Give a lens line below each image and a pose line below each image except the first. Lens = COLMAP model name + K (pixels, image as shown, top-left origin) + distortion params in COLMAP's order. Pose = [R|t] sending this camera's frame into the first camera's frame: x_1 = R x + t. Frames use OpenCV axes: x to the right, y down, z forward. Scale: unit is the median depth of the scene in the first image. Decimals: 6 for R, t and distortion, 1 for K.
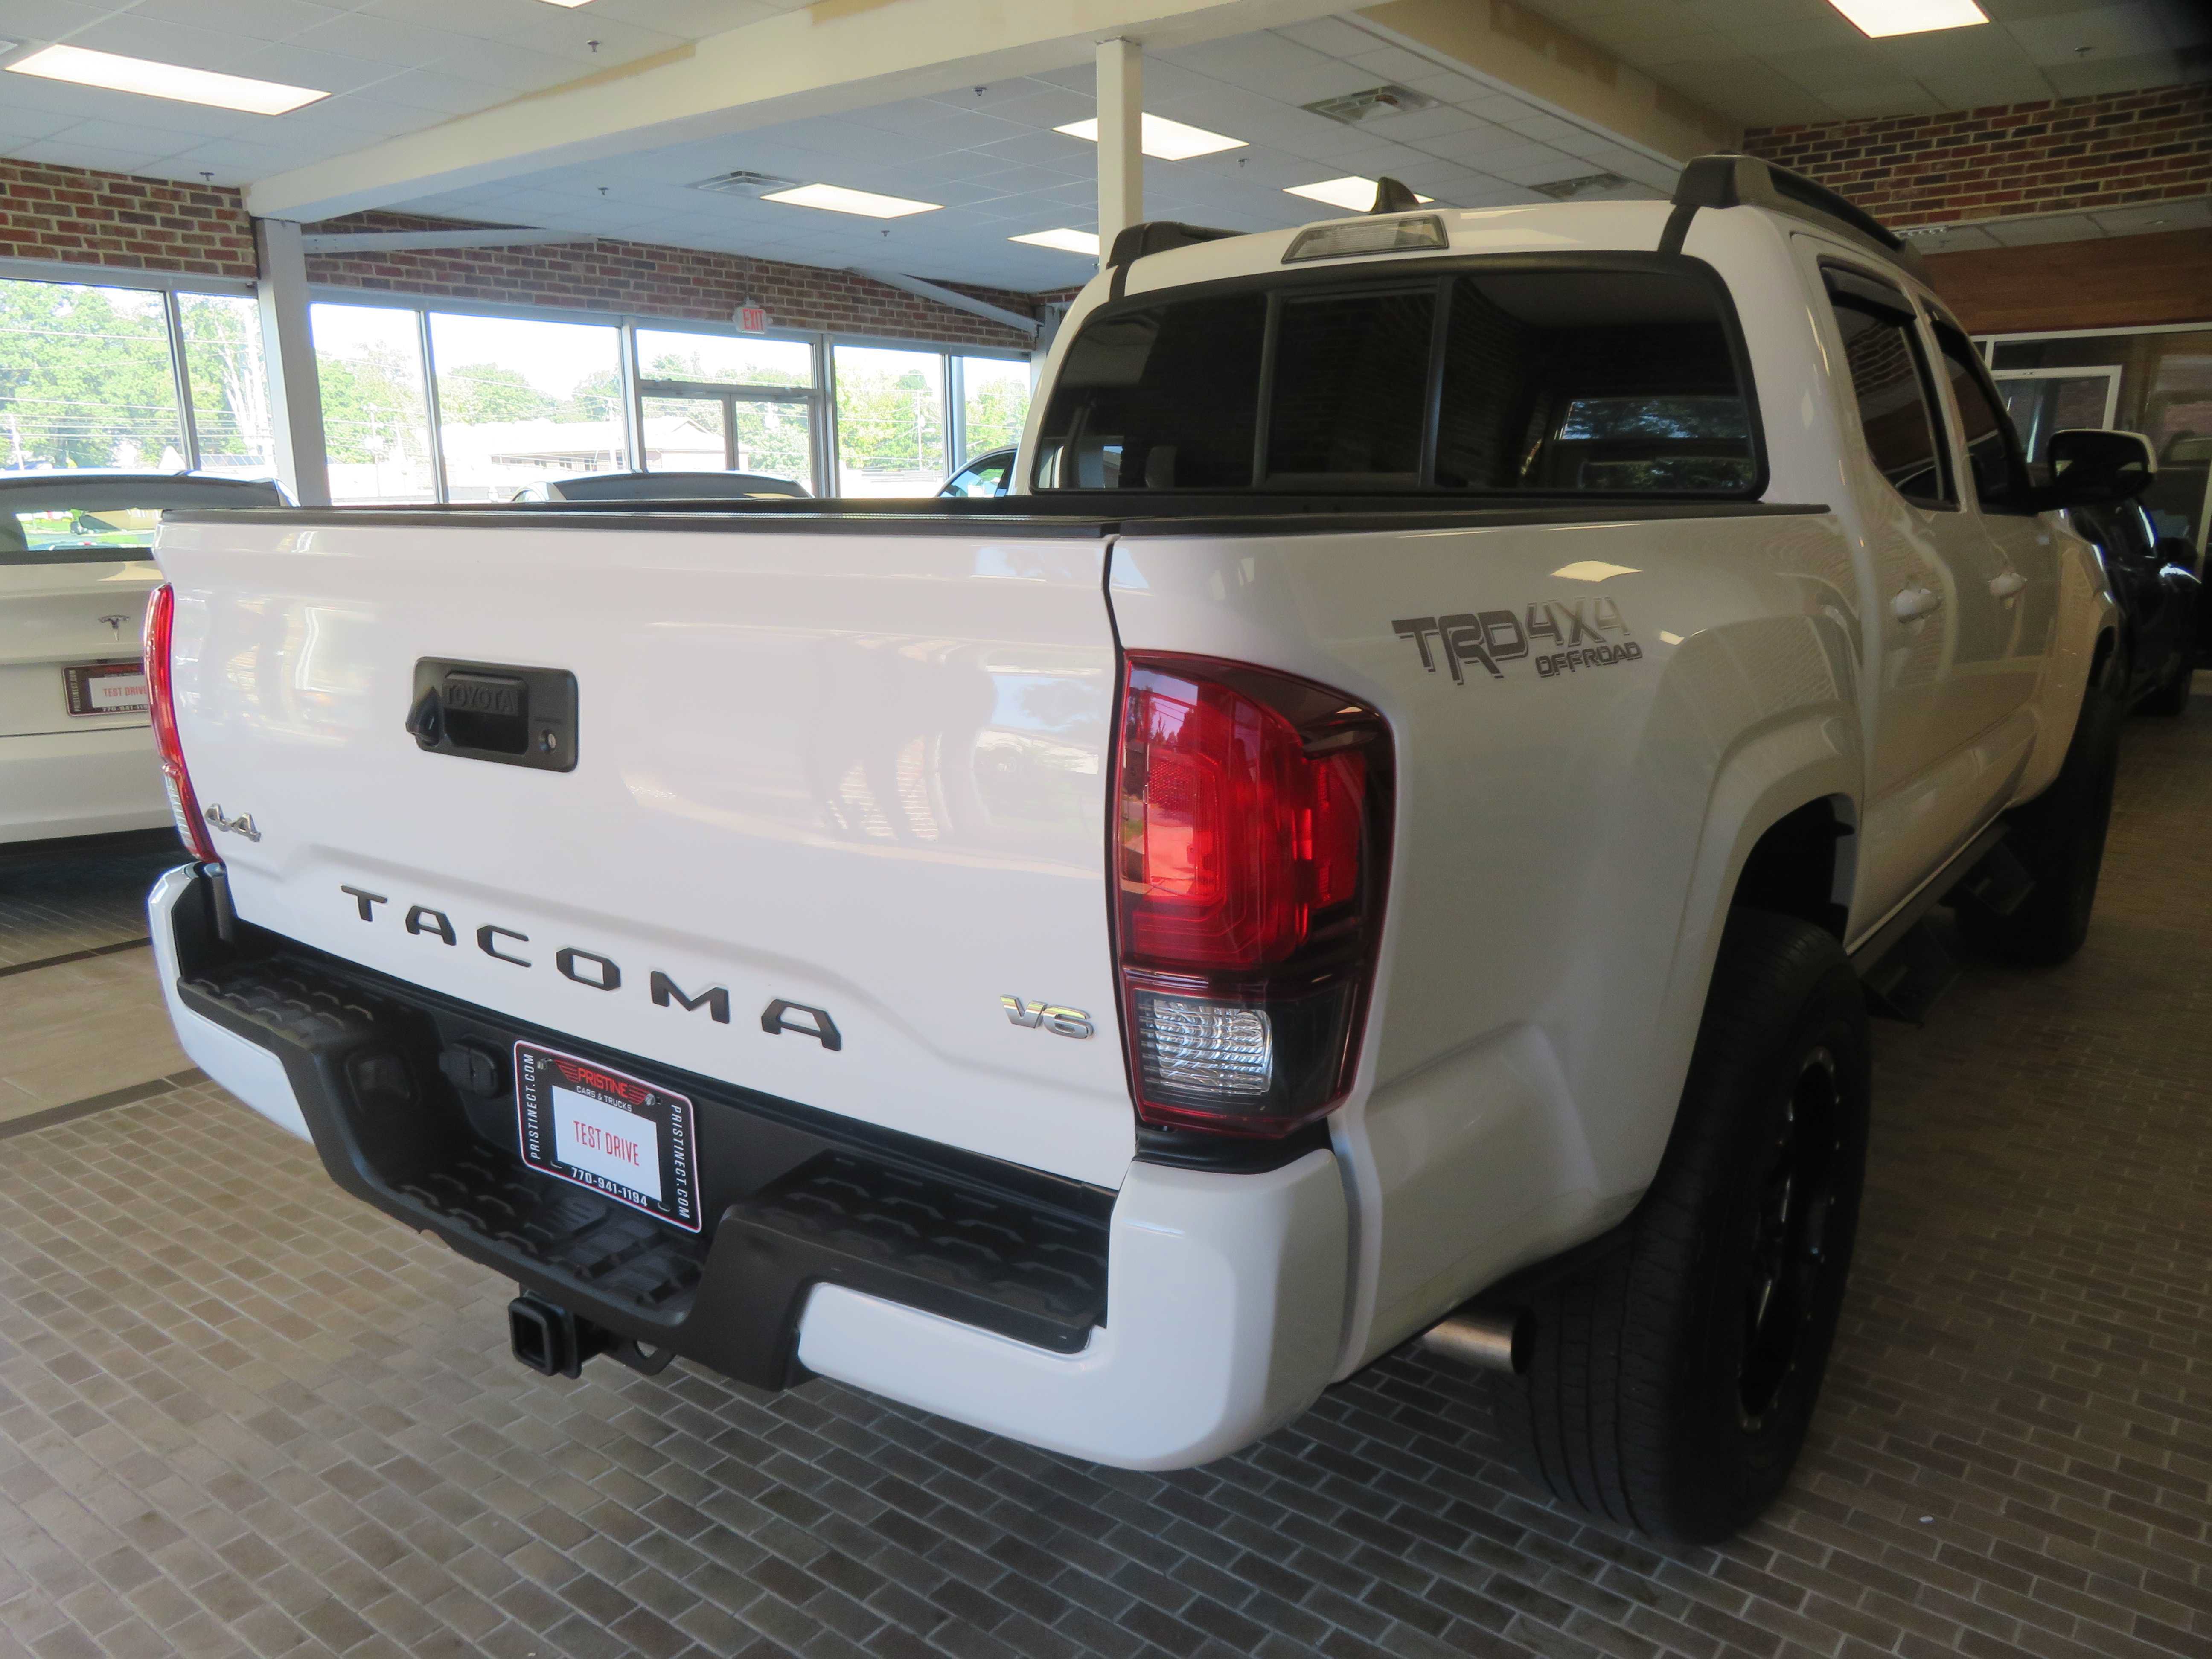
lens RADIAL K [[1630.1, 0, 1092.3], [0, 1630.1, 832.2], [0, 0, 1]] dist [0.009720, 0.060298]
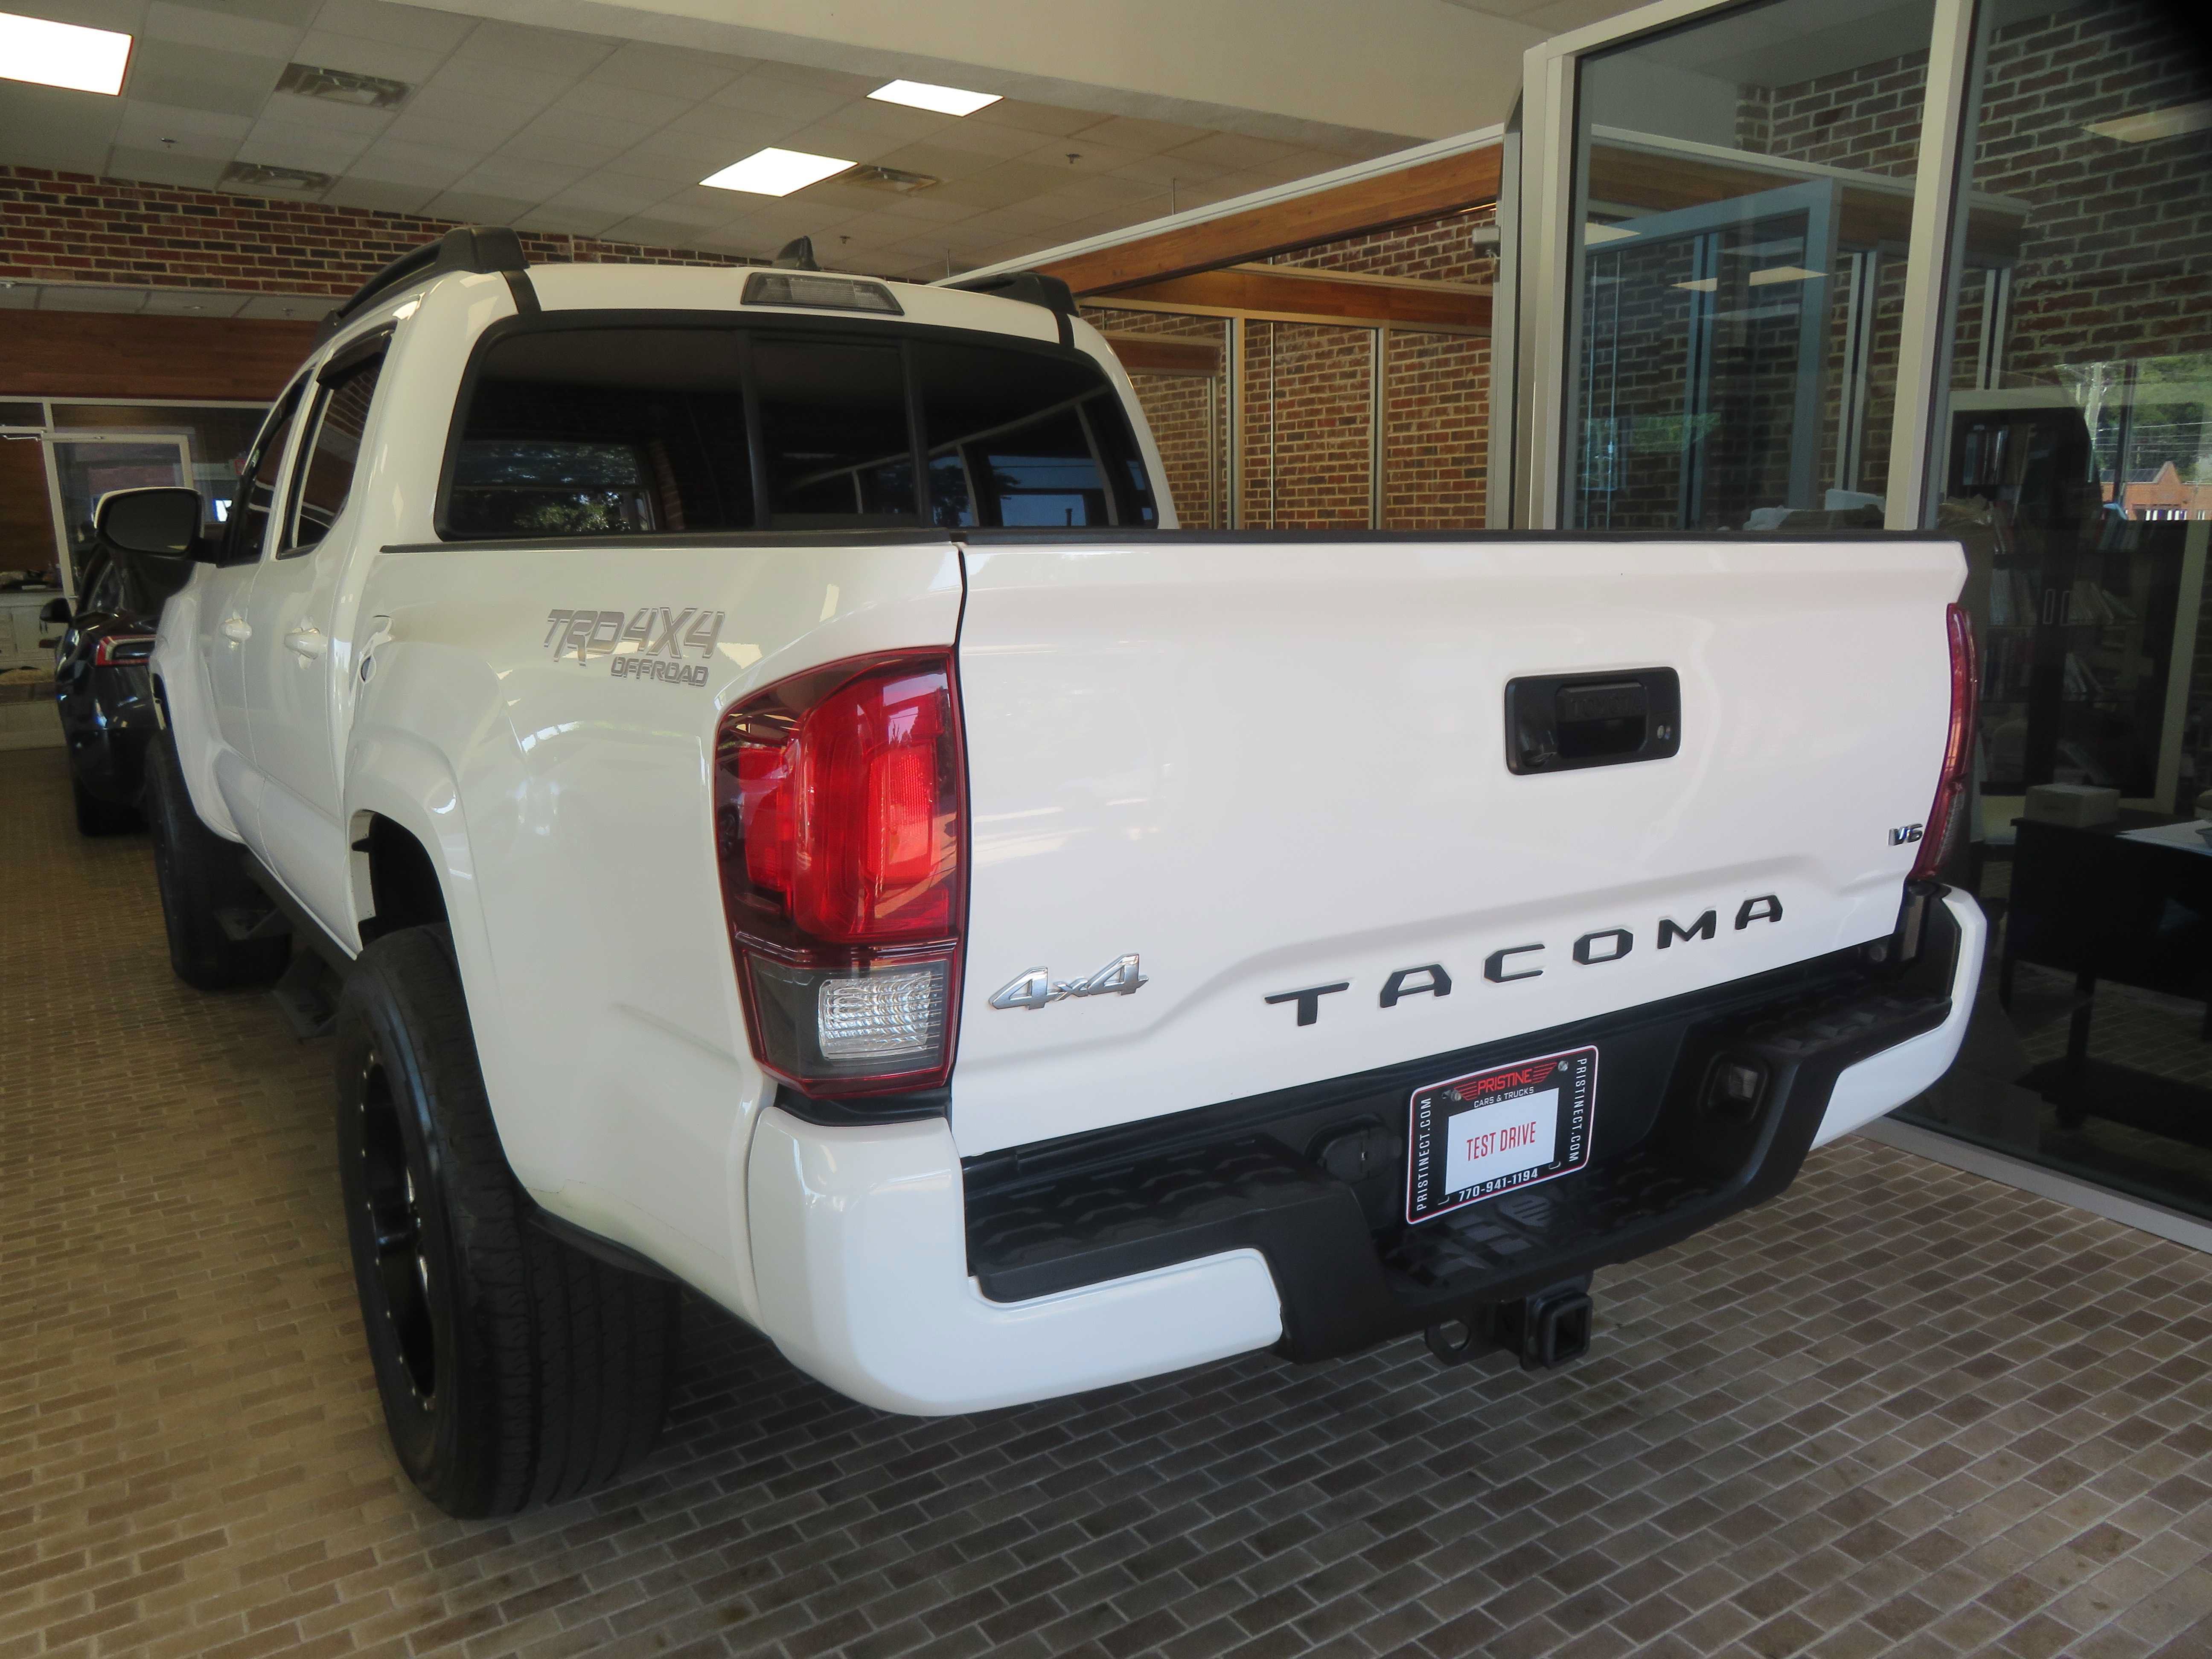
lens RADIAL K [[1624.7, 0, 1106.0], [0, 1624.7, 829.5], [0, 0, 1]] dist [-0.001452, -0.006098]
pose [[0.356097, -0.173987, 0.918109, -0.911174], [0.208328, 0.972567, 0.103506, -0.112457], [-0.910931, 0.154410, 0.382574, 0.565178]]
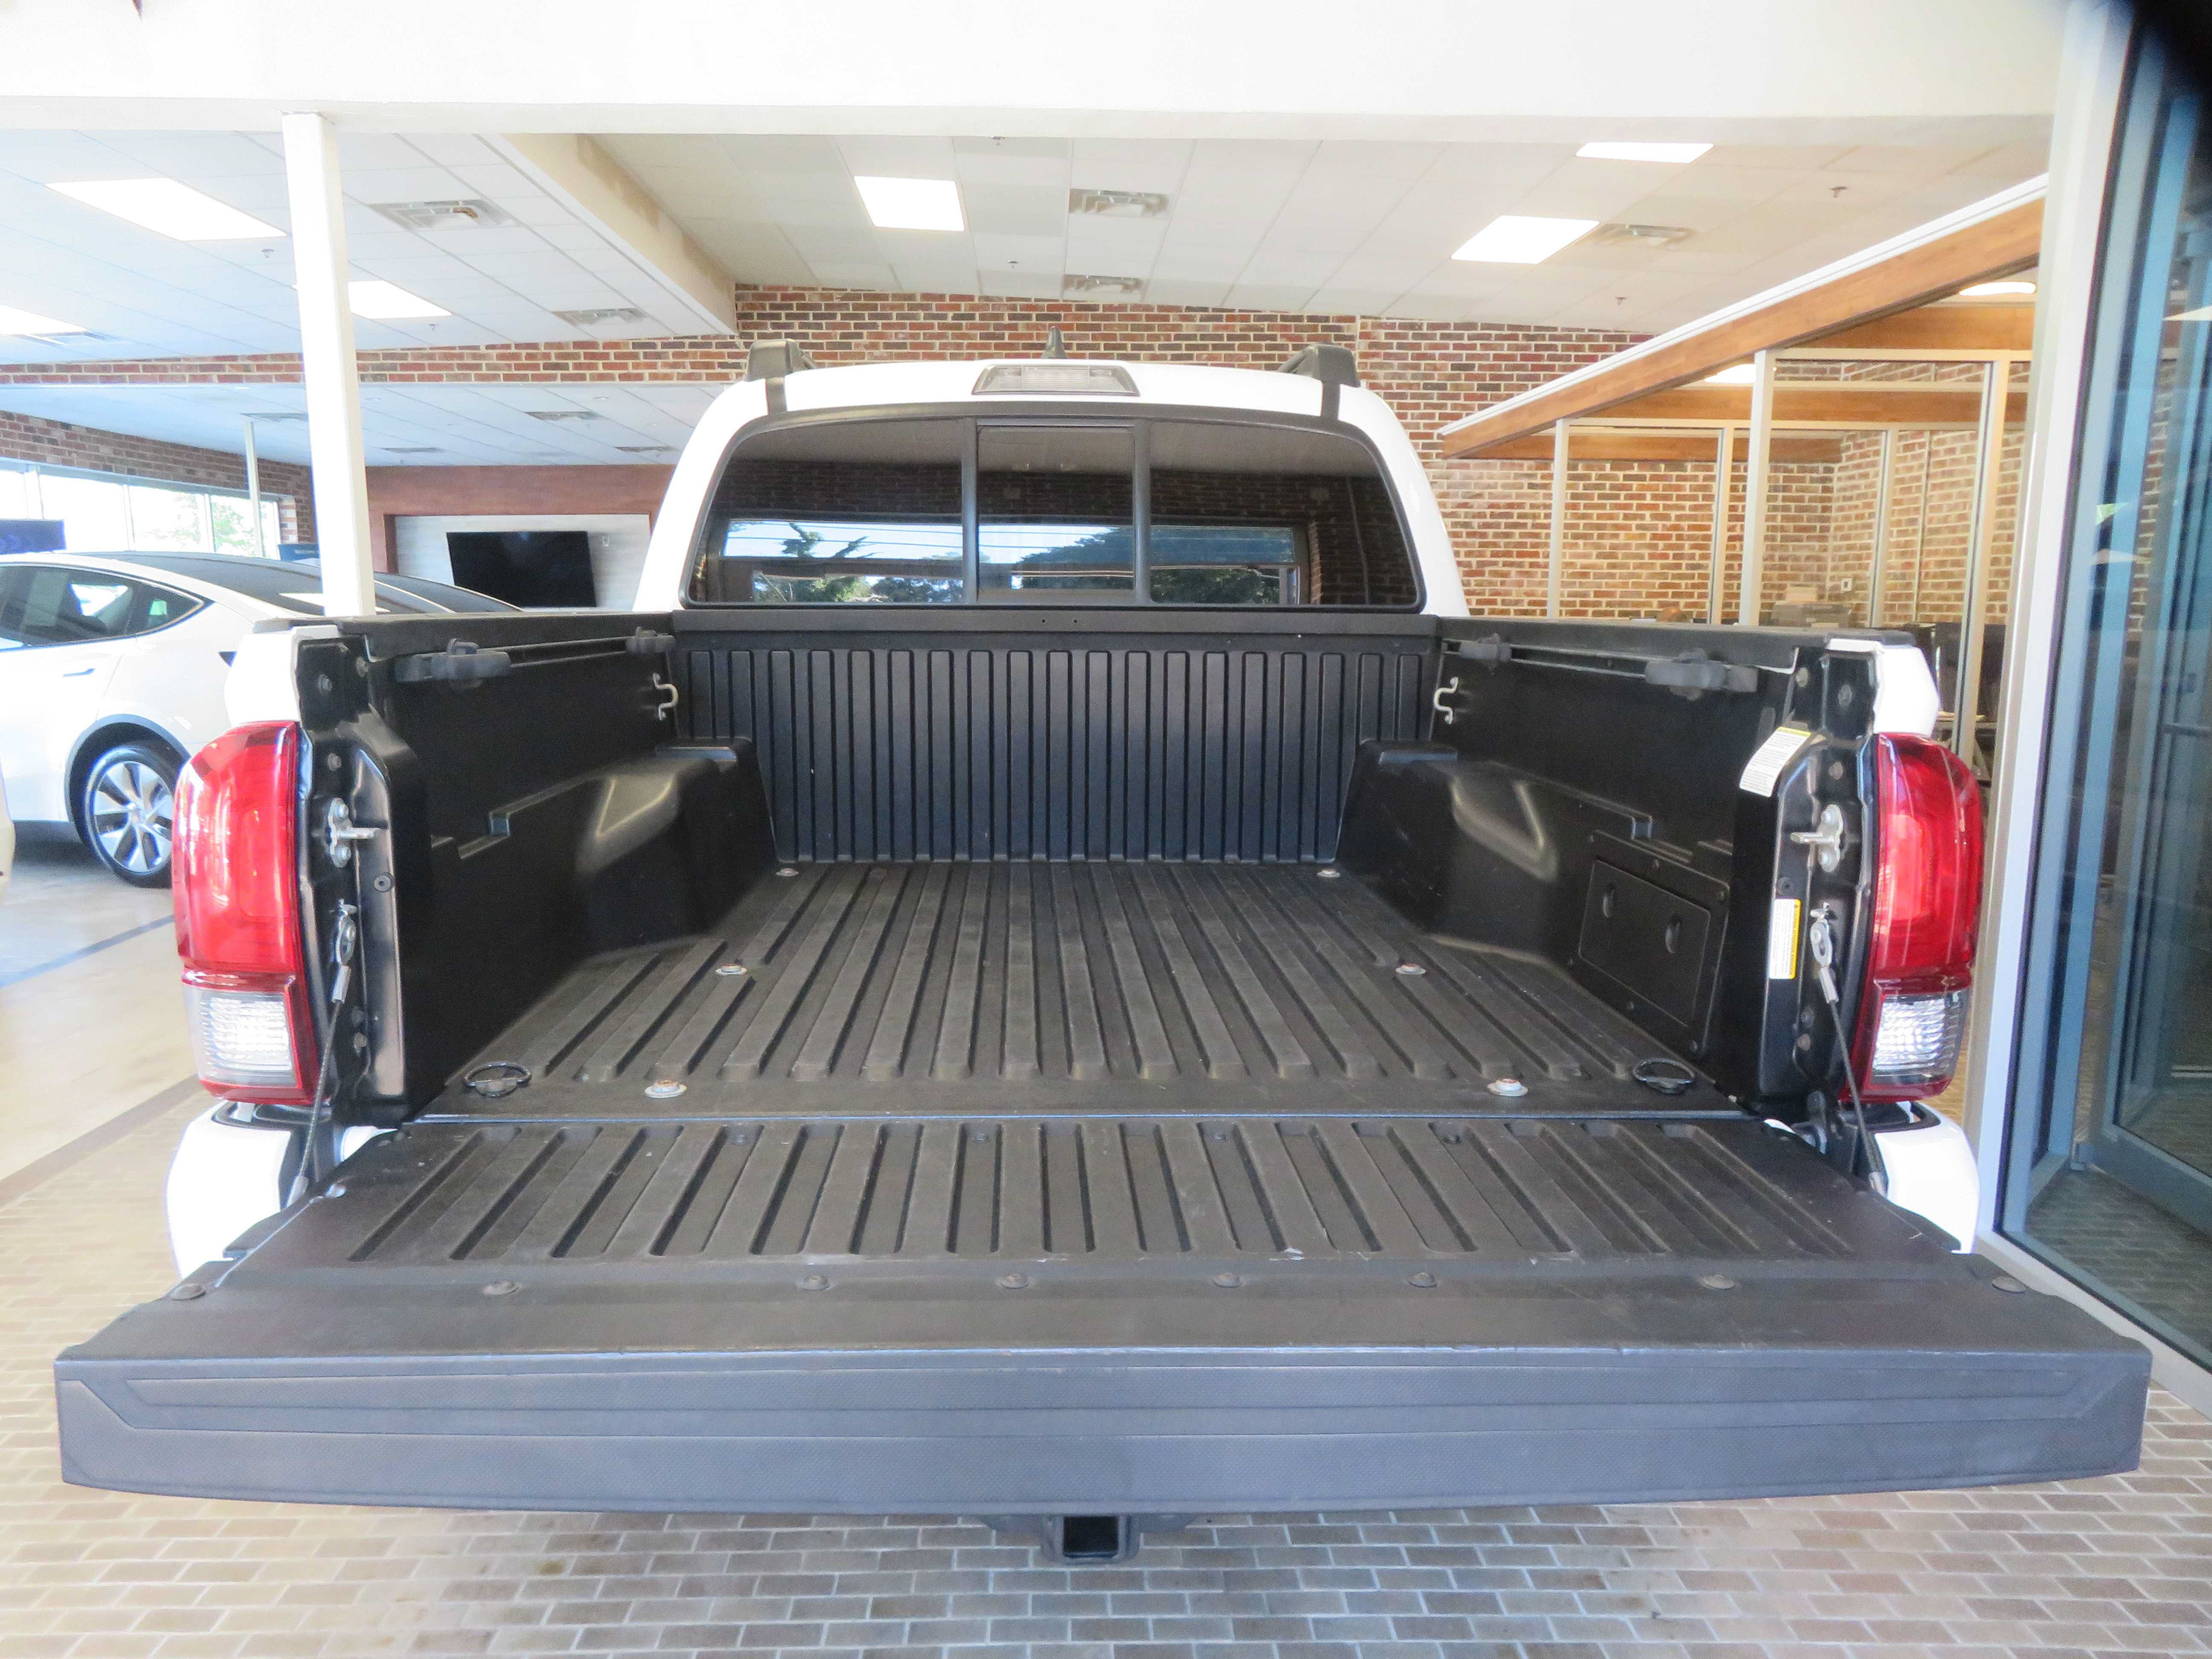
lens RADIAL K [[1603.1, 0, 1087.9], [0, 1603.1, 870.6], [0, 0, 1]] dist [-0.086318, 0.136464]
pose [[0.789760, -0.102477, 0.604796, -0.569973], [0.125662, 0.992065, 0.004003, -0.044543], [-0.600407, 0.072838, 0.796371, 0.191756]]
